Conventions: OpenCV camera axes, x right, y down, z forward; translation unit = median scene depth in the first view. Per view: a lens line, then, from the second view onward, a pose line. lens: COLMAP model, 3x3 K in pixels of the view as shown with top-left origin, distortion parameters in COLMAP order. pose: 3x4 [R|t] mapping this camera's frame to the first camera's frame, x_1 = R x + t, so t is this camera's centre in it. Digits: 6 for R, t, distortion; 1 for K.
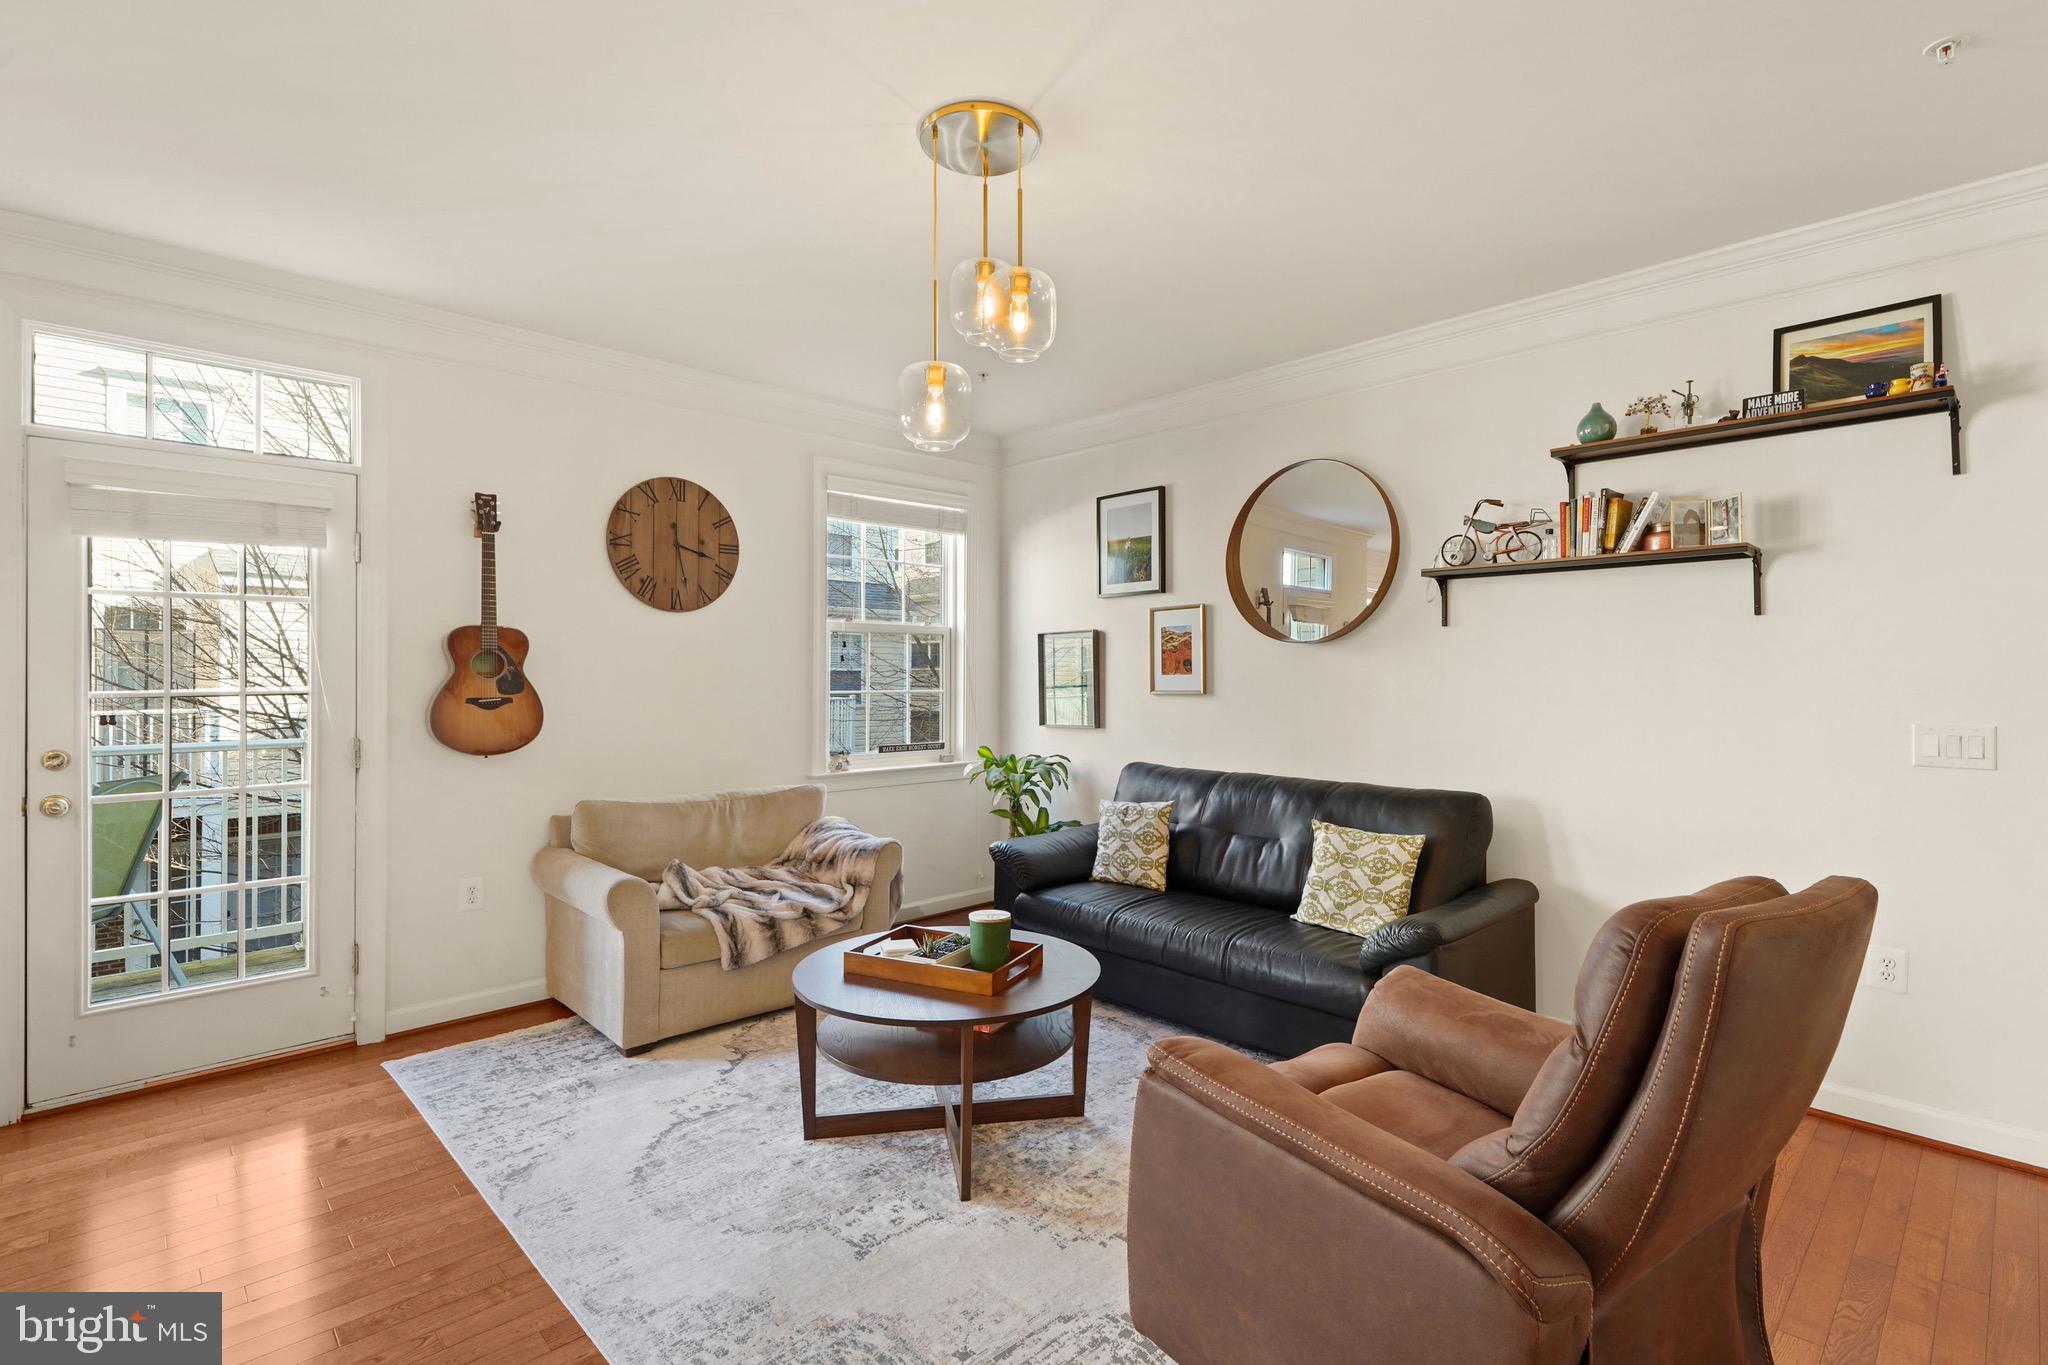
lens RADIAL K [[955.4, 0, 1080.2], [0, 955.4, 681.6], [0, 0, 1]] dist [-0.004014, 0.000622]
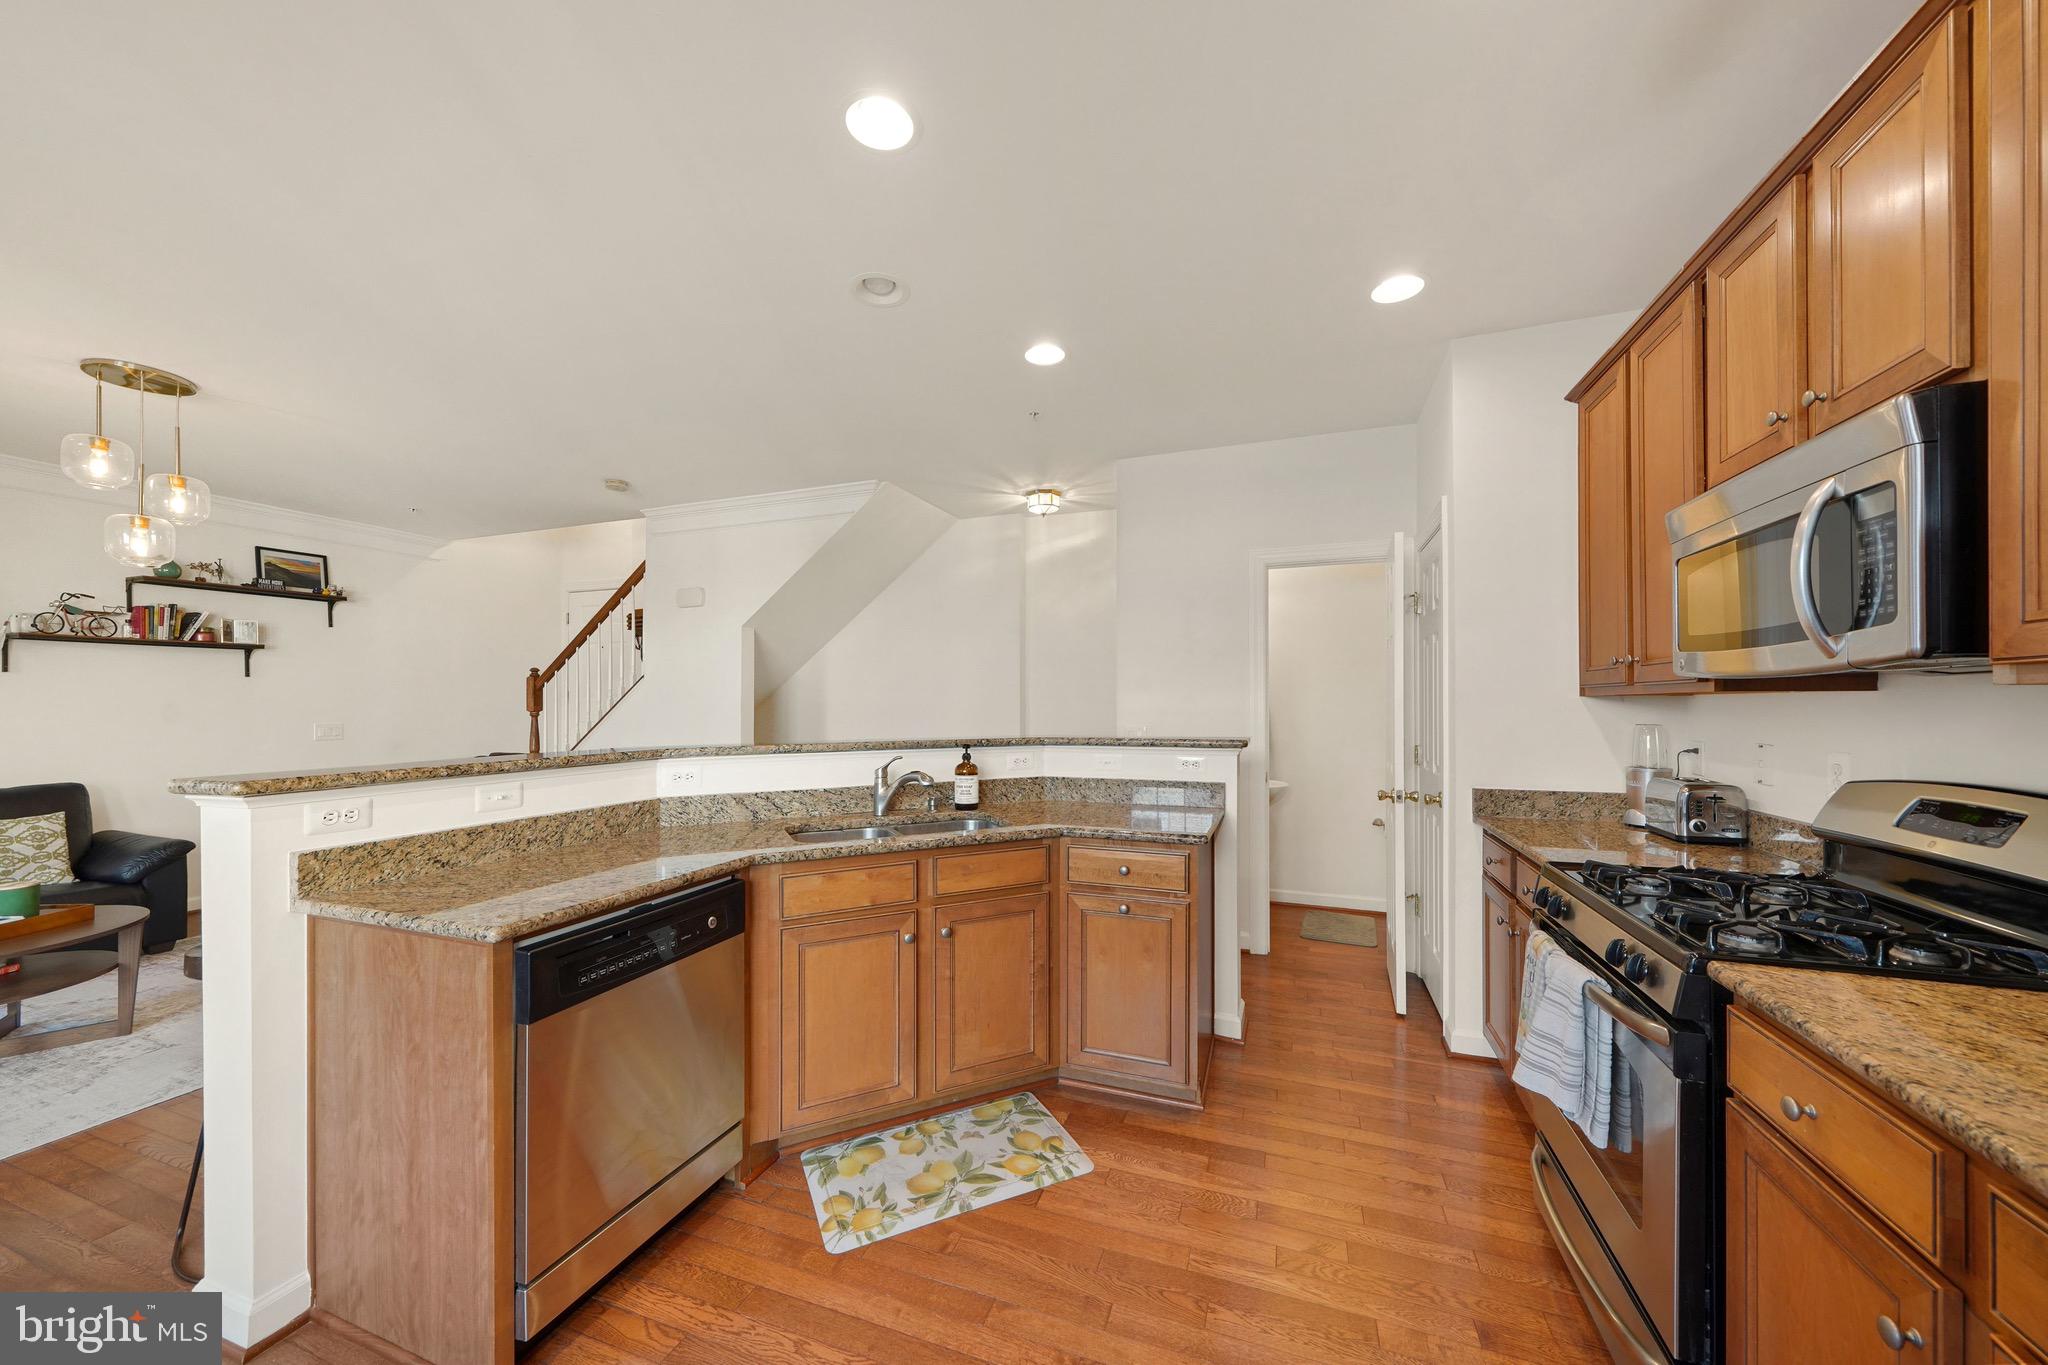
lens RADIAL K [[720.4, 0, 1013.9], [0, 720.4, 697.1], [0, 0, 1]] dist [0.003258, -0.000452]
pose [[-0.417460, 0.006442, 0.908673, -1.335118], [0.010872, 0.999939, -0.002095, -0.002654], [-0.908630, 0.009004, -0.417504, 0.108449]]
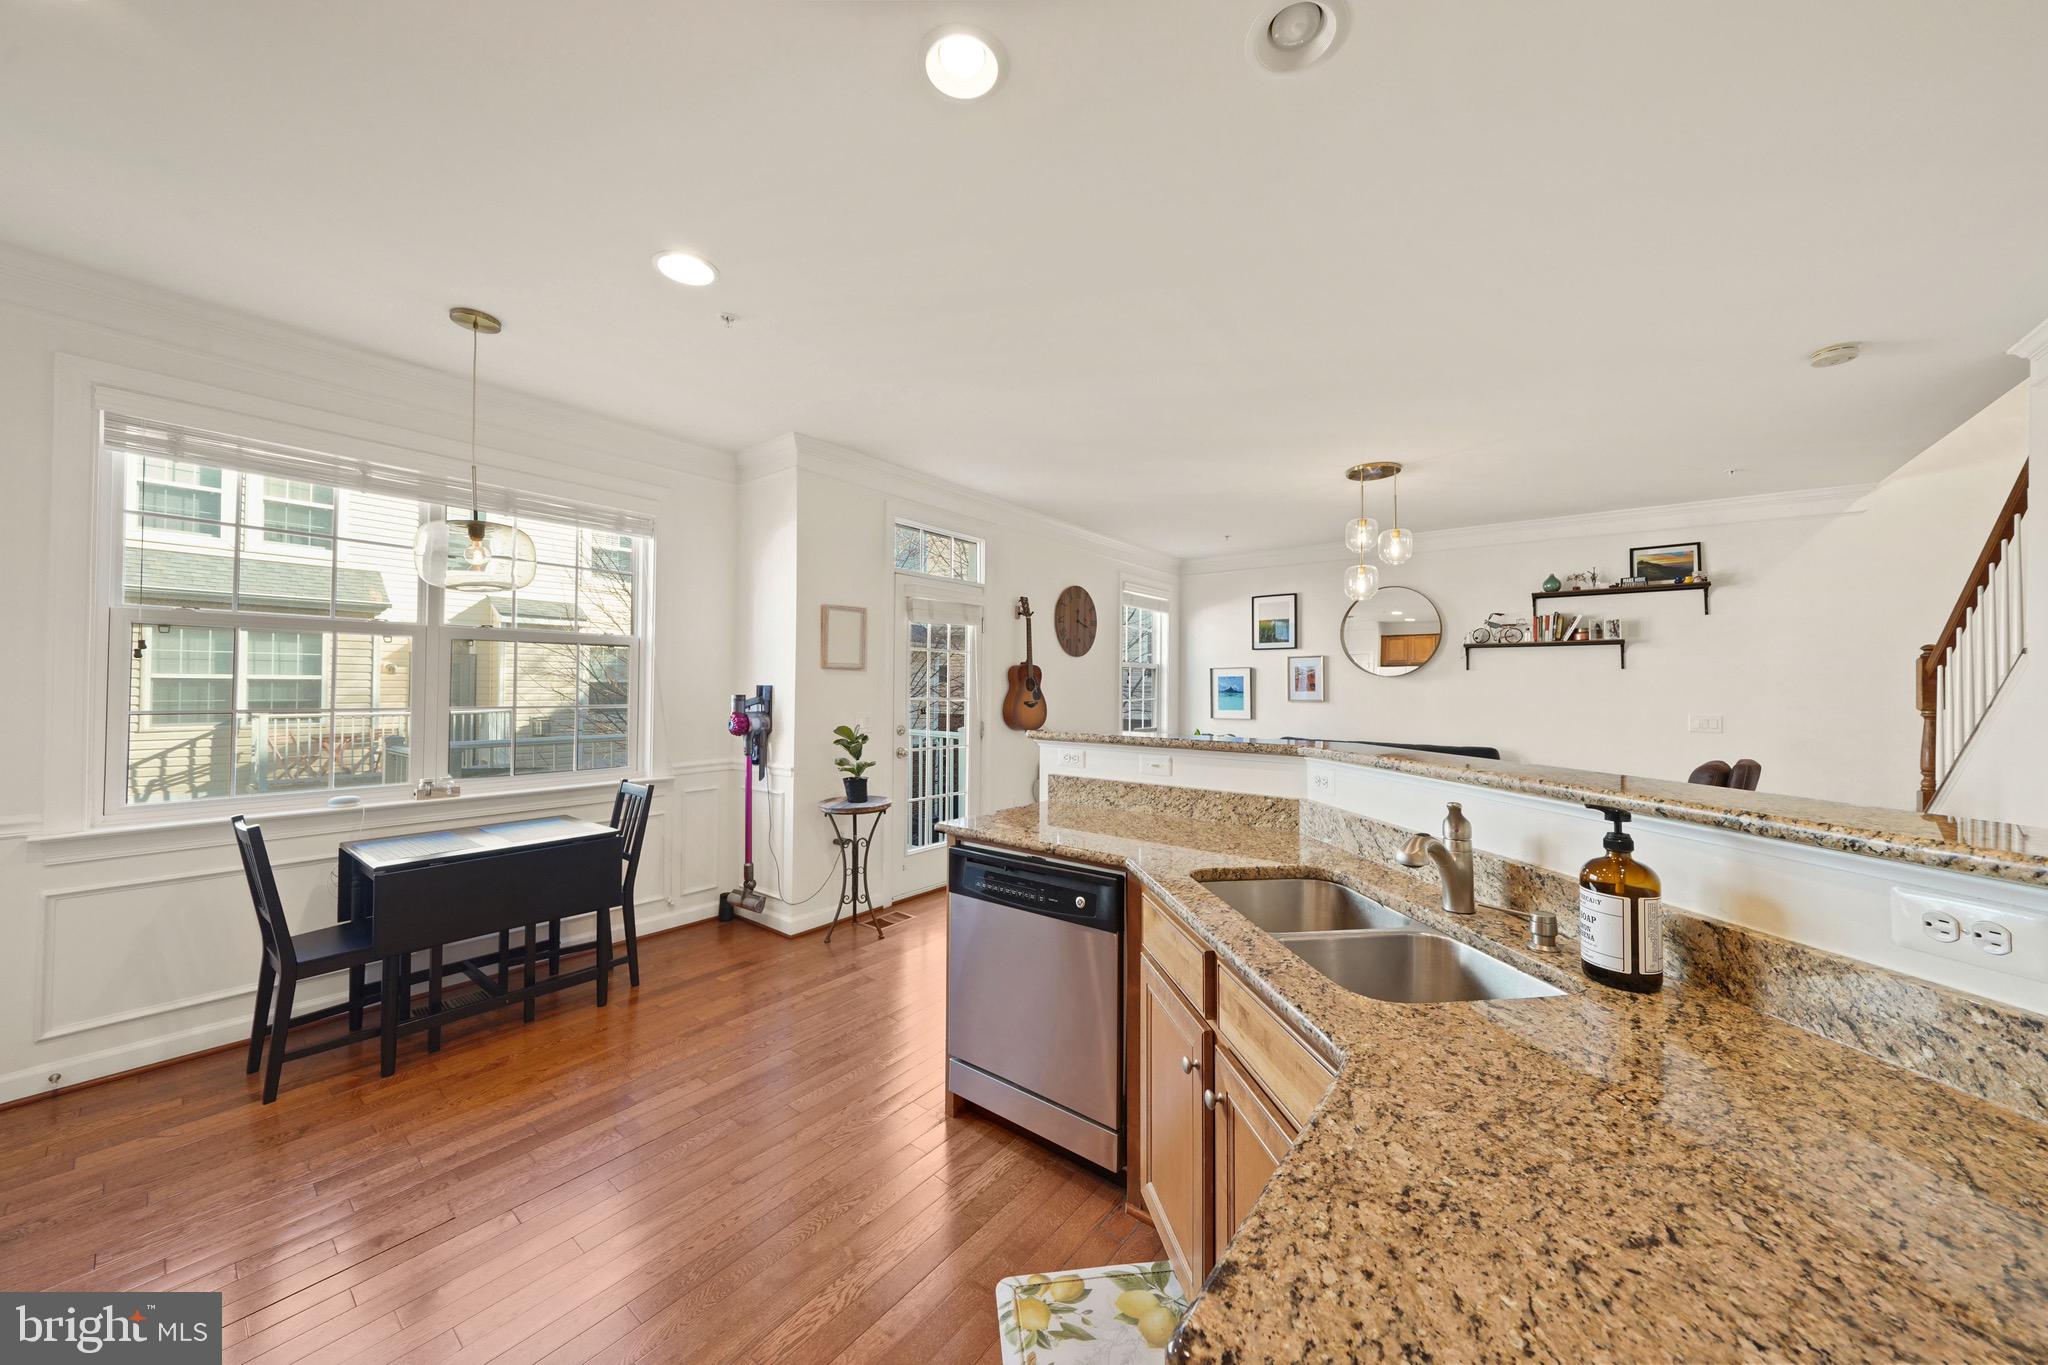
lens RADIAL K [[720.4, 0, 1060.7], [0, 720.4, 678.7], [0, 0, 1]] dist [0.003258, -0.000452]
pose [[0.990008, 0.009891, 0.140665, -0.817111], [-0.007073, 0.999764, -0.020519, -0.000515], [-0.140835, 0.019319, 0.989845, -0.502546]]
